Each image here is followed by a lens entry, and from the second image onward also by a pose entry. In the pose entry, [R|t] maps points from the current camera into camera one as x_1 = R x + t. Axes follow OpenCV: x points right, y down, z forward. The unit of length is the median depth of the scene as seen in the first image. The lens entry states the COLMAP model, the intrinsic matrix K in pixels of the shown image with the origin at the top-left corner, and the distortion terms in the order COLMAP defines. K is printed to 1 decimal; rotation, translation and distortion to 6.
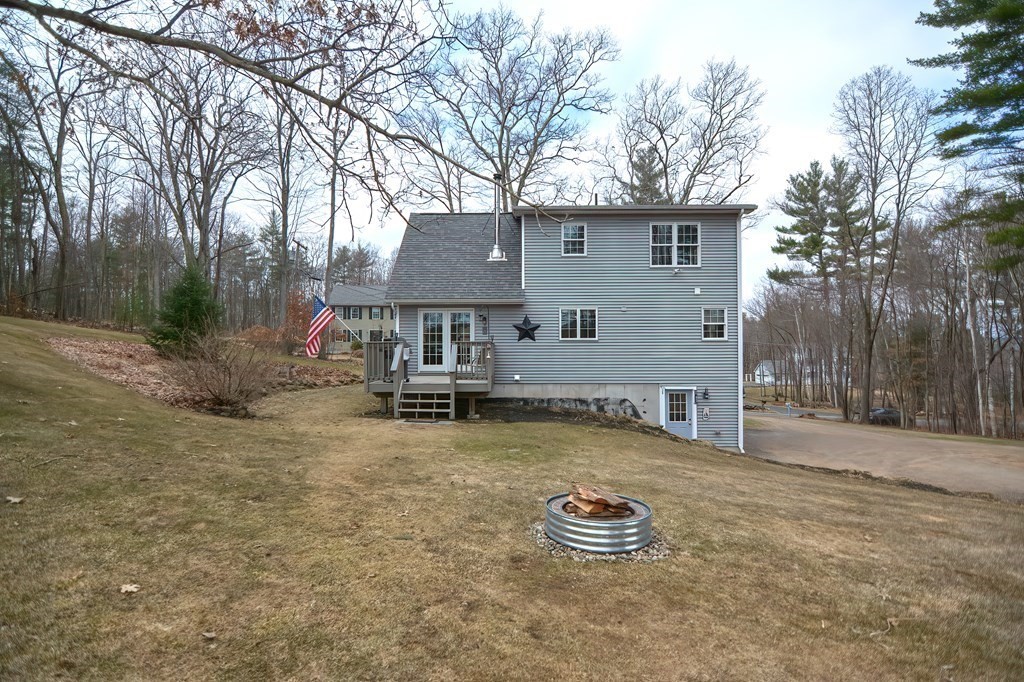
lens RADIAL K [[491.1, 0, 504.7], [0, 491.1, 340.9], [0, 0, 1]] dist [0.003435, -0.010305]
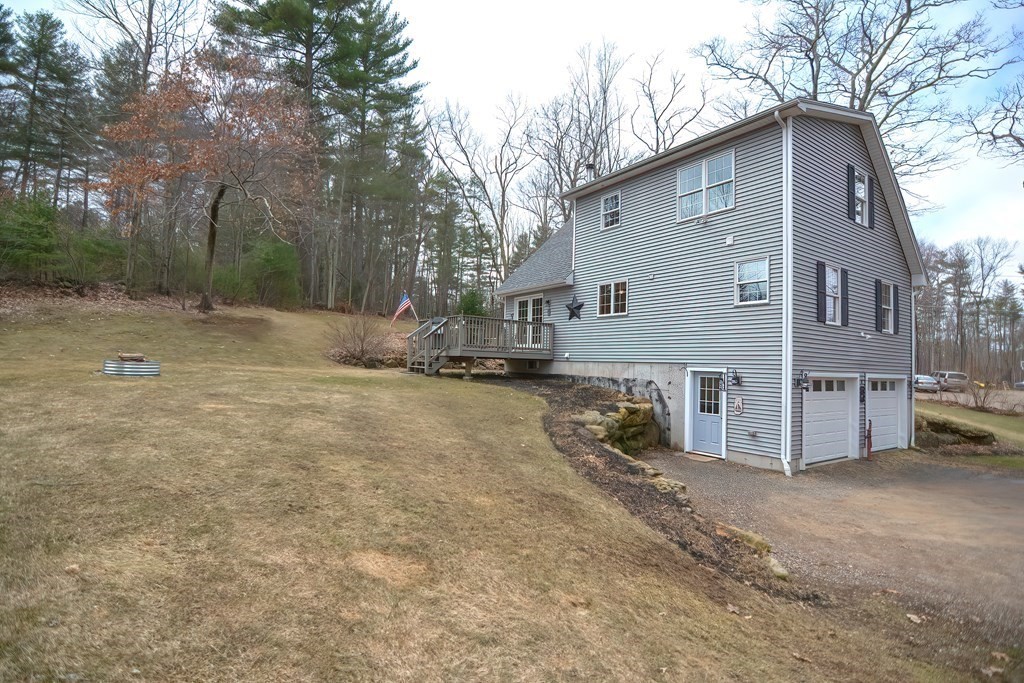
lens RADIAL K [[491.1, 0, 504.7], [0, 491.1, 341.4], [0, 0, 1]] dist [0.003435, -0.010305]
pose [[0.573254, -0.018017, -0.819180, 0.799686], [-0.011077, 0.999496, -0.029735, 0.077532], [0.819303, 0.026120, 0.572766, 0.295101]]
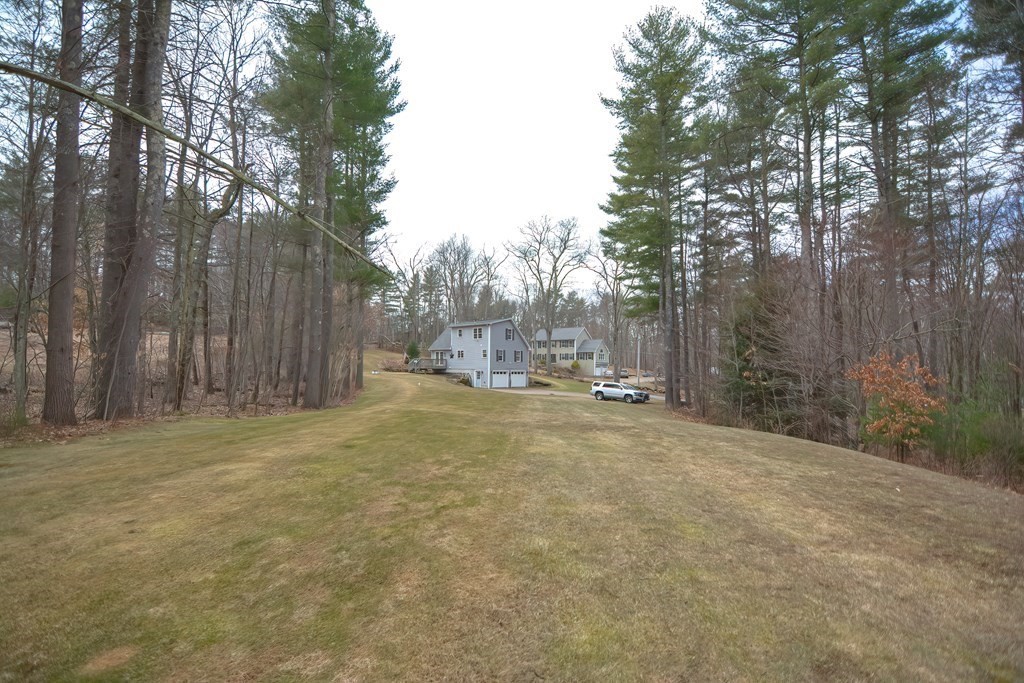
lens RADIAL K [[491.1, 0, 504.7], [0, 491.1, 341.4], [0, 0, 1]] dist [0.003435, -0.010305]
pose [[0.750510, -0.033288, -0.660020, 3.072220], [0.007337, 0.999089, -0.042045, 0.032906], [0.660818, 0.026713, 0.750070, -1.772985]]
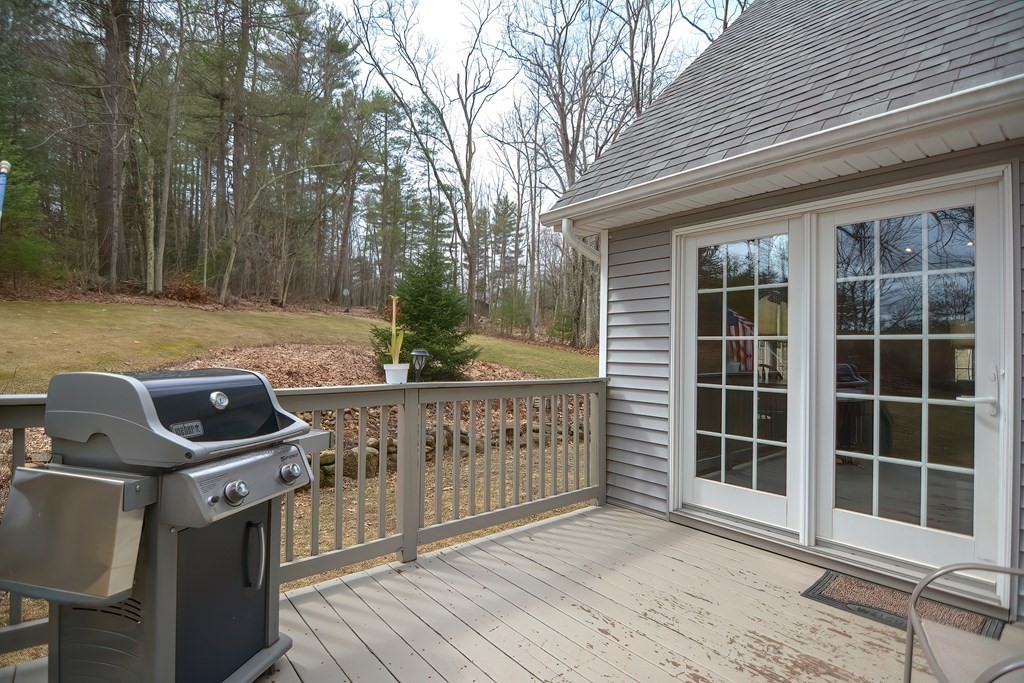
lens RADIAL K [[493.3, 0, 507.4], [0, 493.3, 342.9], [0, 0, 1]] dist [0.001201, -0.009761]
pose [[0.654544, 0.002666, -0.756019, -0.050342], [-0.003534, 0.999994, 0.000467, -0.012796], [0.756016, 0.002366, 0.654549, 0.790269]]
